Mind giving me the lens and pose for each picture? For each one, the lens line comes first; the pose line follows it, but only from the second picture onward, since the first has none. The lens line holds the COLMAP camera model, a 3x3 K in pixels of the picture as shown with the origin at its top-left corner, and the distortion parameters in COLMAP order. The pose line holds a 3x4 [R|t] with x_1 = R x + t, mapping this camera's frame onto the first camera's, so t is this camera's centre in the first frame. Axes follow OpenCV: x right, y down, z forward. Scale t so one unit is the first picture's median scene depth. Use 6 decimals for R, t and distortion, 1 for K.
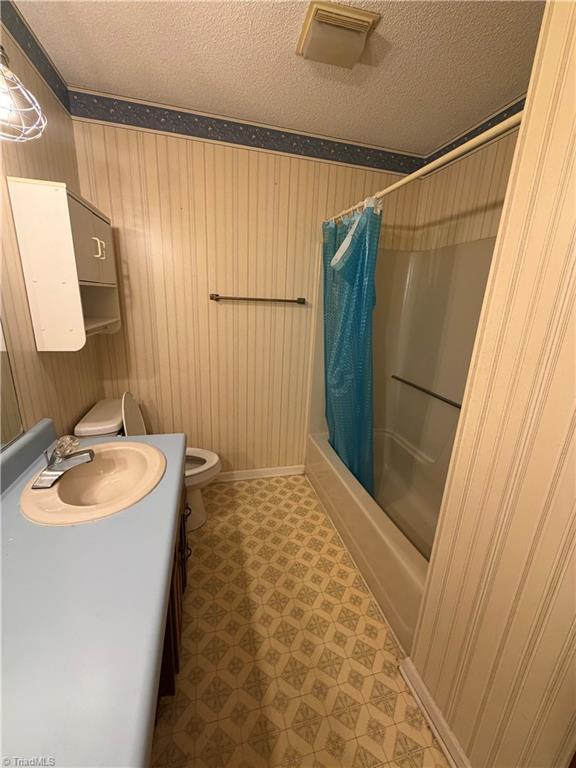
lens RADIAL K [[307.4, 0, 287.8], [0, 307.4, 382.5], [0, 0, 1]] dist [-0.001793, 0.000578]
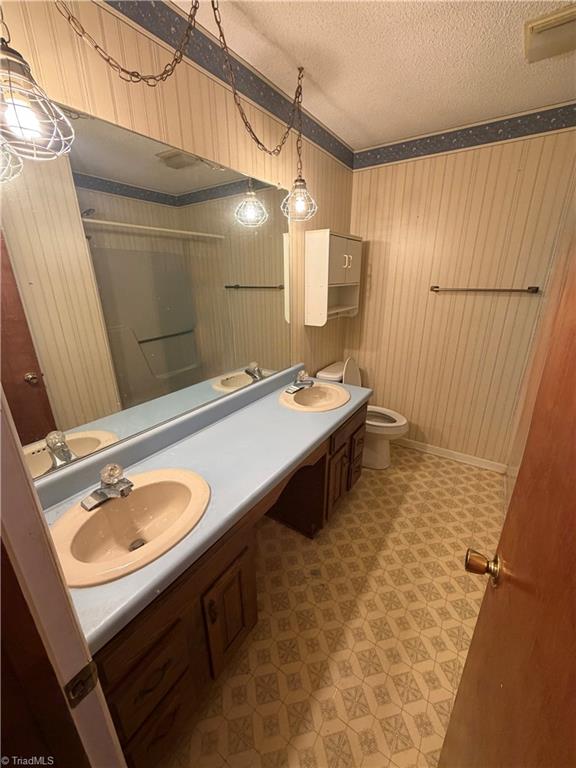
lens RADIAL K [[307.4, 0, 287.0], [0, 307.4, 383.2], [0, 0, 1]] dist [-0.001793, 0.000578]
pose [[0.664156, 0.197520, -0.721029, 0.311491], [-0.160805, 0.979634, 0.120241, 0.021474], [0.730094, 0.036087, 0.682393, -0.190075]]
